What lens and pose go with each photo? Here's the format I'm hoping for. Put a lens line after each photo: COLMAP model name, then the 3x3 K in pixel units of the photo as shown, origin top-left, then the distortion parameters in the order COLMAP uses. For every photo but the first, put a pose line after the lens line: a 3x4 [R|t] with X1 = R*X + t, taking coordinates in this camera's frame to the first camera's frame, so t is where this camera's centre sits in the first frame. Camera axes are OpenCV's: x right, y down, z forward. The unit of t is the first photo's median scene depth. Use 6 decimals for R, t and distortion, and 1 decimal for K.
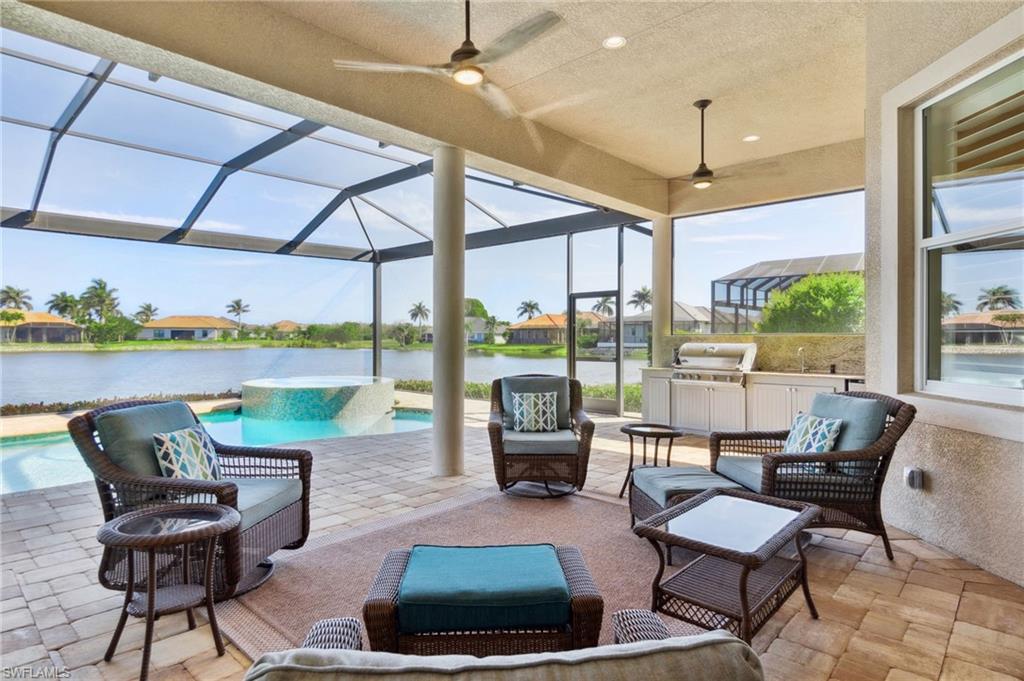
lens RADIAL K [[558.6, 0, 512.0], [0, 558.6, 340.5], [0, 0, 1]] dist [0.015737, -0.001064]
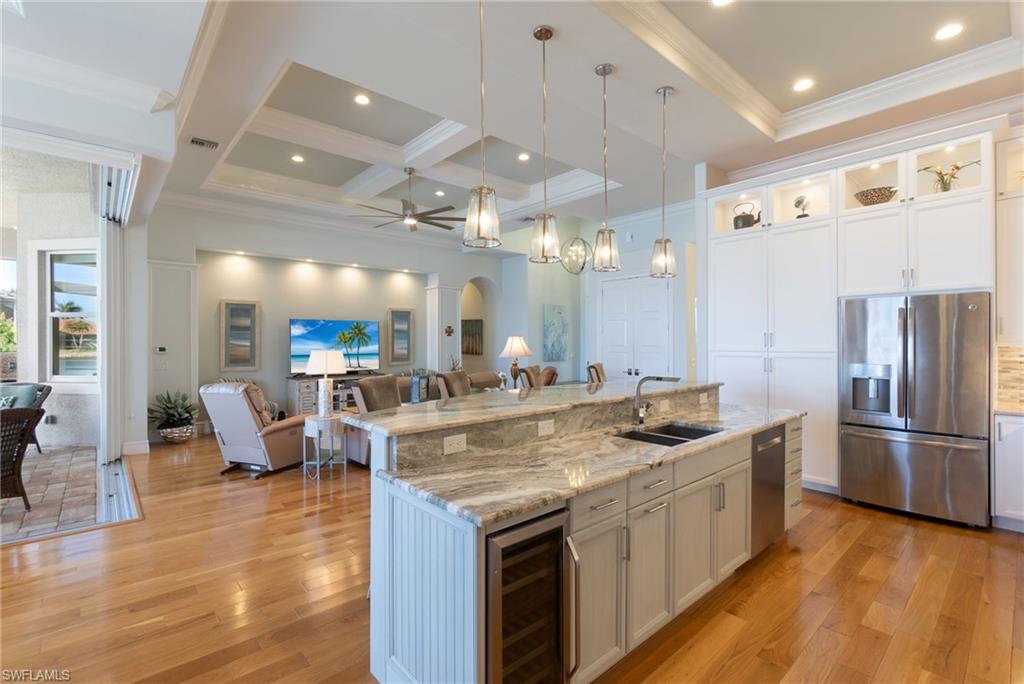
lens RADIAL K [[465.5, 0, 512.0], [0, 465.5, 342.0], [0, 0, 1]] dist [0.001888, -0.000172]
pose [[0.084502, 0.001273, 0.996423, -0.107823], [0.005196, 0.999985, -0.001718, -0.005640], [-0.996410, 0.005322, 0.084494, -0.110145]]
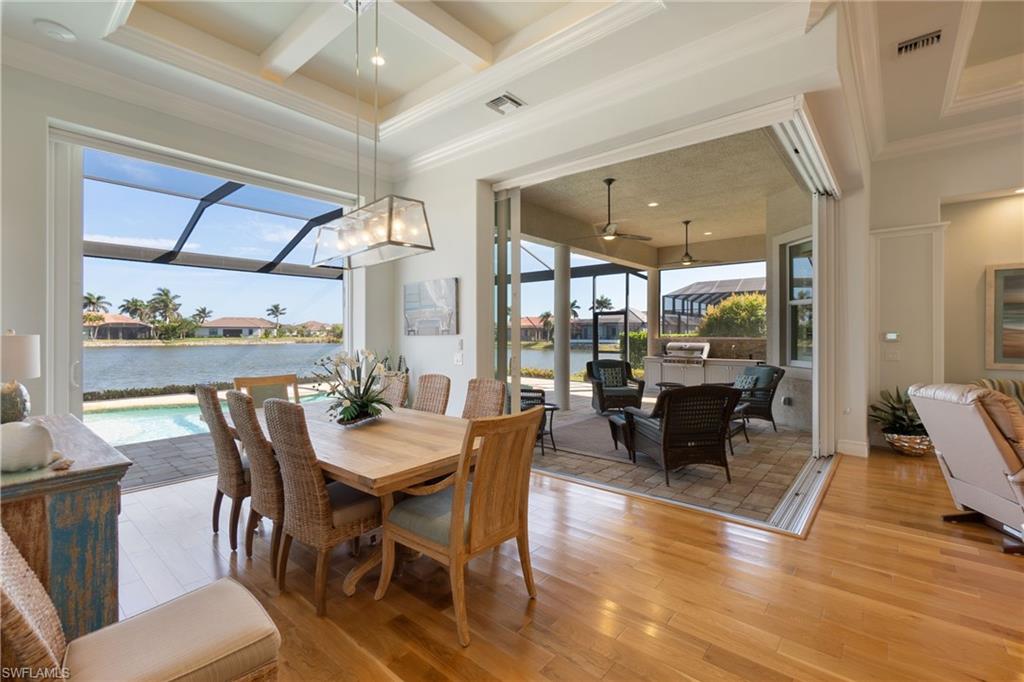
lens RADIAL K [[453.3, 0, 510.1], [0, 453.3, 335.2], [0, 0, 1]] dist [-0.002179, 0.007096]
pose [[0.999183, 0.000219, 0.040407, -0.059518], [-0.000048, 0.999991, -0.004248, -0.003076], [-0.040407, 0.004242, 0.999174, -0.097826]]
